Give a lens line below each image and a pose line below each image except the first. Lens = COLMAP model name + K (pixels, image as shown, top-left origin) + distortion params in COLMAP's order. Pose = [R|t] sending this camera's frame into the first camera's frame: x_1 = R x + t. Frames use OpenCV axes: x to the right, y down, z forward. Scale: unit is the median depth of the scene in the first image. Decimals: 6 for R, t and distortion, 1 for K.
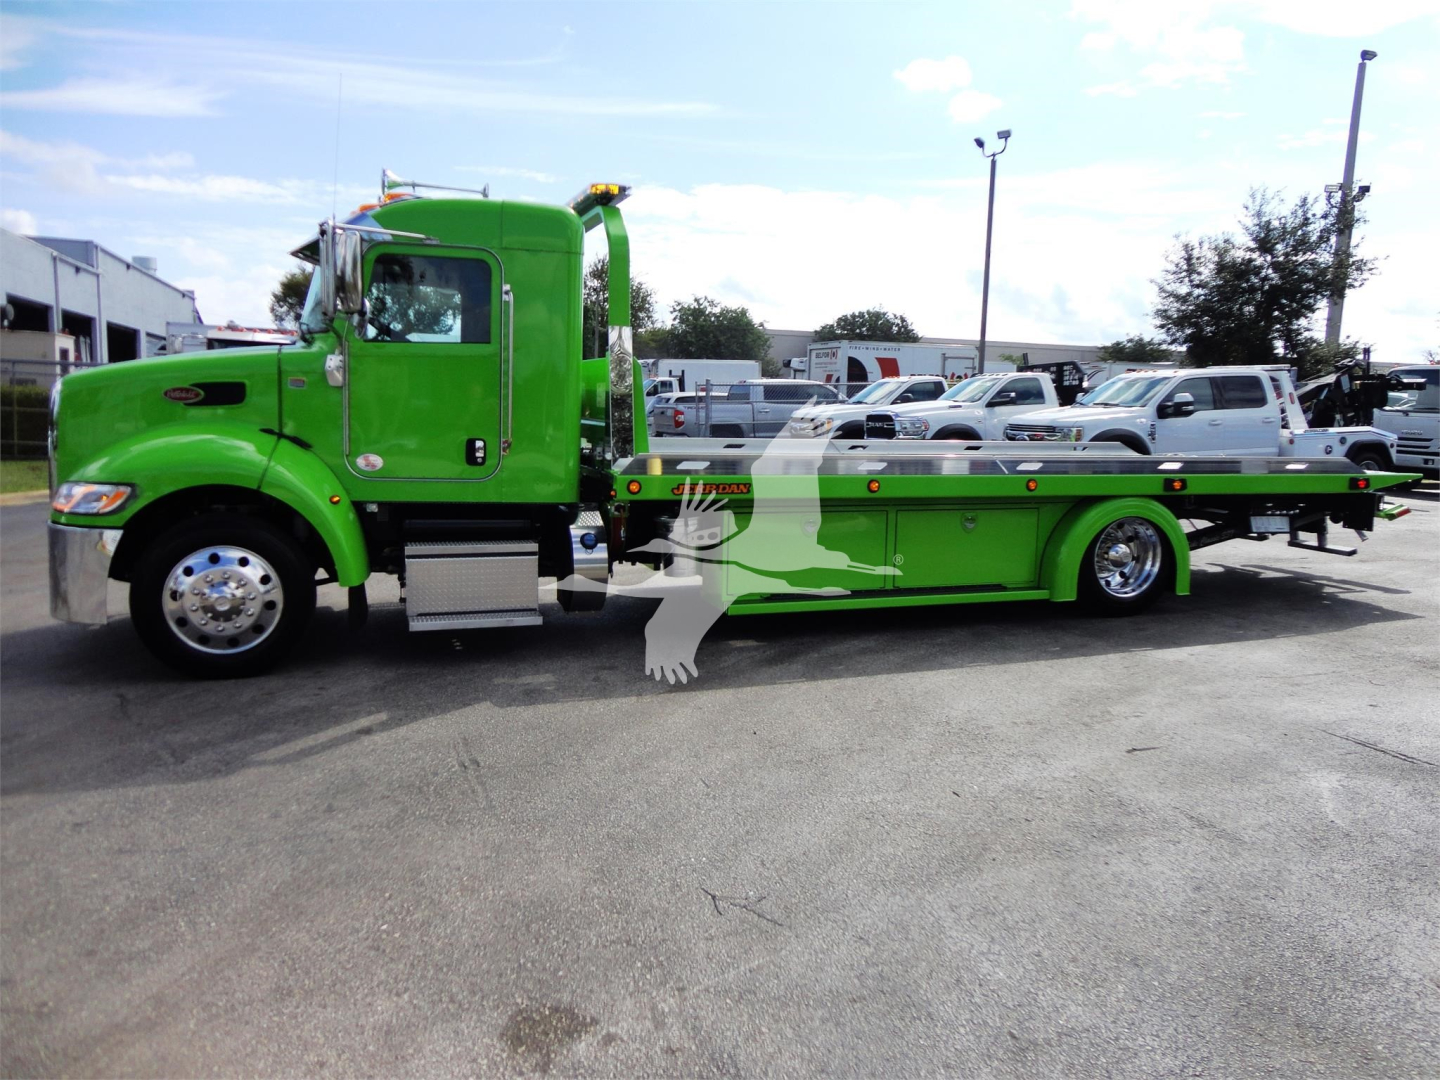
lens RADIAL K [[1045.2, 0, 718.3], [0, 1045.2, 537.5], [0, 0, 1]] dist [-0.005416, 0.007764]
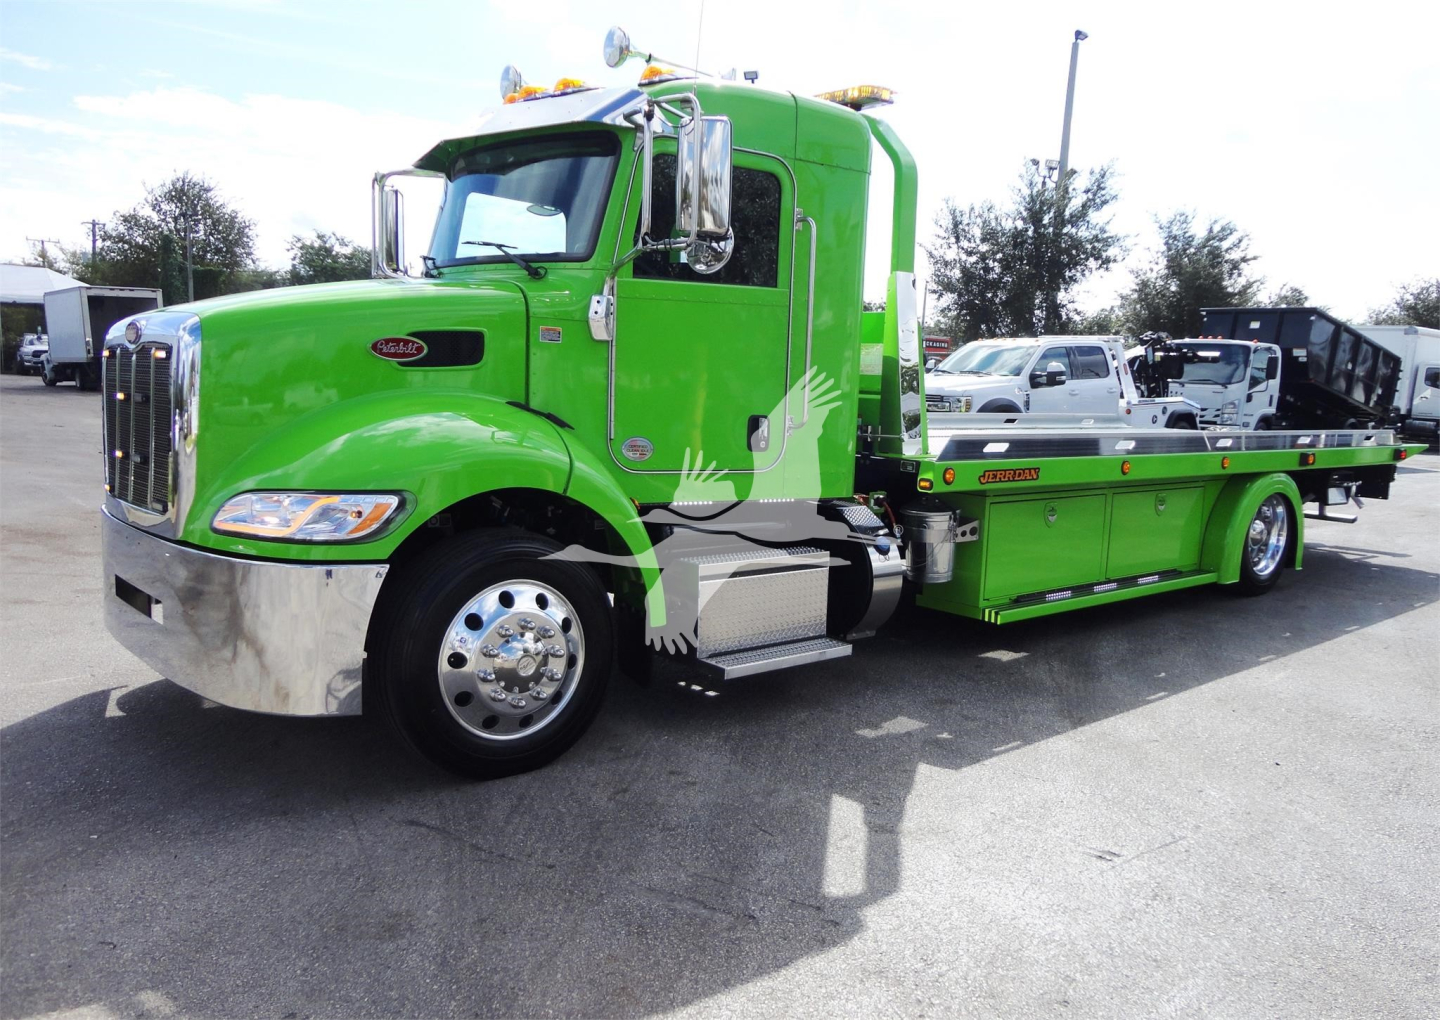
lens RADIAL K [[1119.8, 0, 763.2], [0, 1119.8, 584.9], [0, 0, 1]] dist [-0.002974, 0.008244]
pose [[0.923488, -0.058537, 0.379134, -0.446784], [0.033236, 0.996782, 0.072944, -0.026637], [-0.382184, -0.054762, 0.922462, 0.208188]]
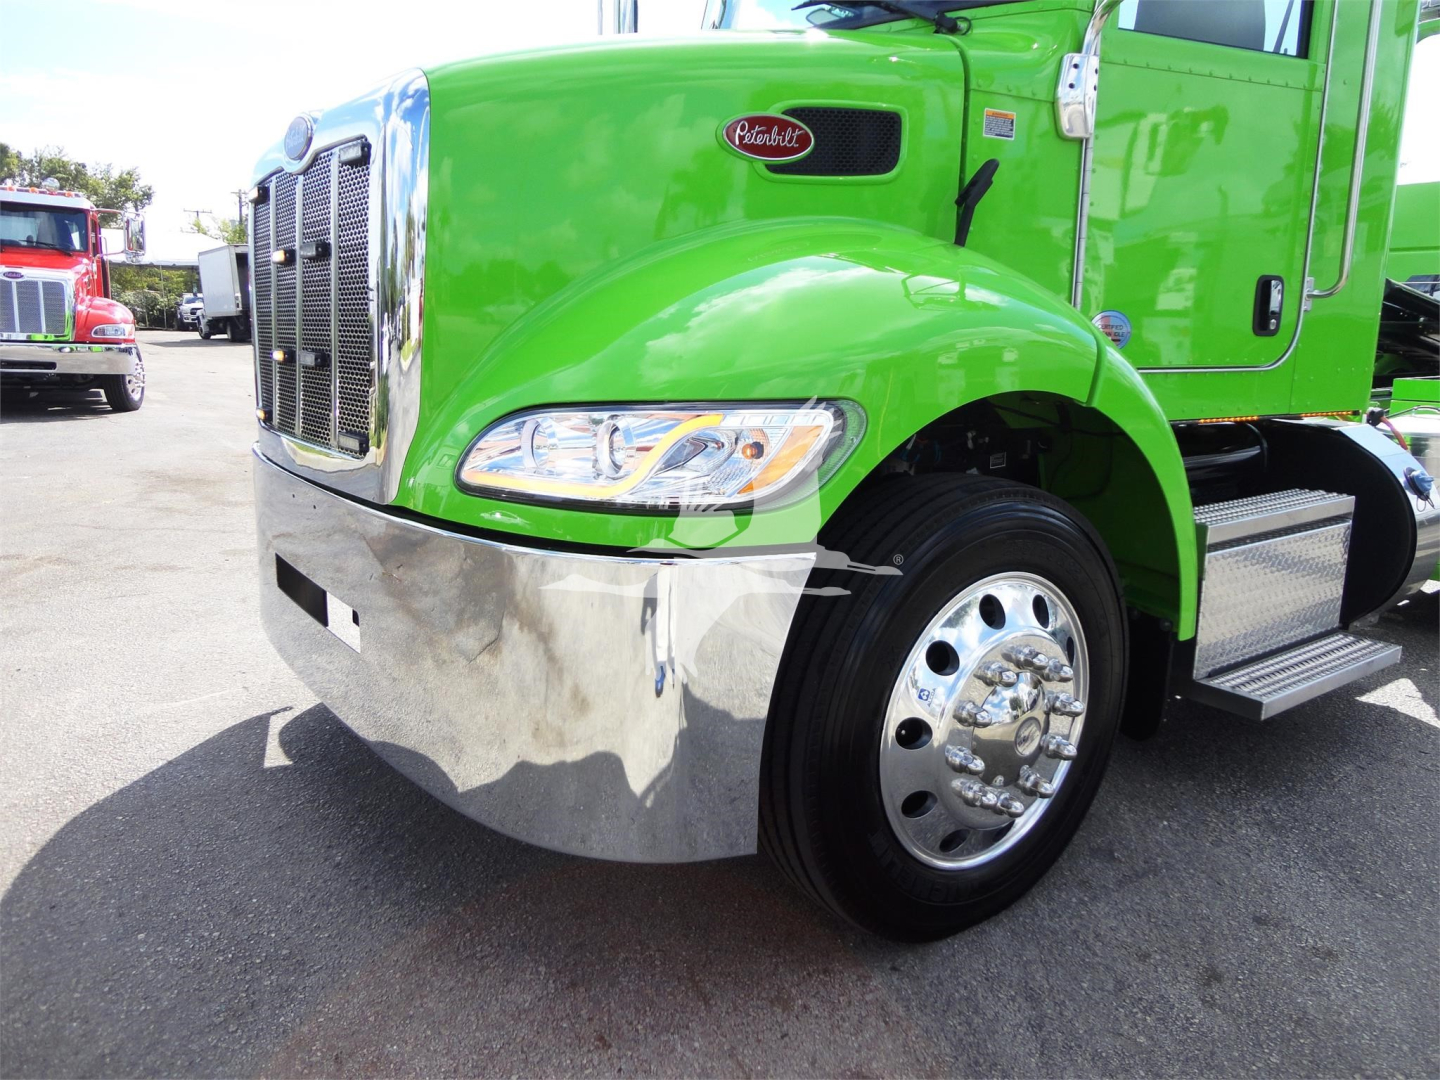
lens RADIAL K [[1045.2, 0, 718.3], [0, 1045.2, 537.5], [0, 0, 1]] dist [-0.005416, 0.007764]
pose [[0.960240, -0.075385, 0.268805, -0.490256], [0.052466, 0.994426, 0.091459, -0.029790], [-0.274201, -0.073720, 0.958843, 0.516625]]
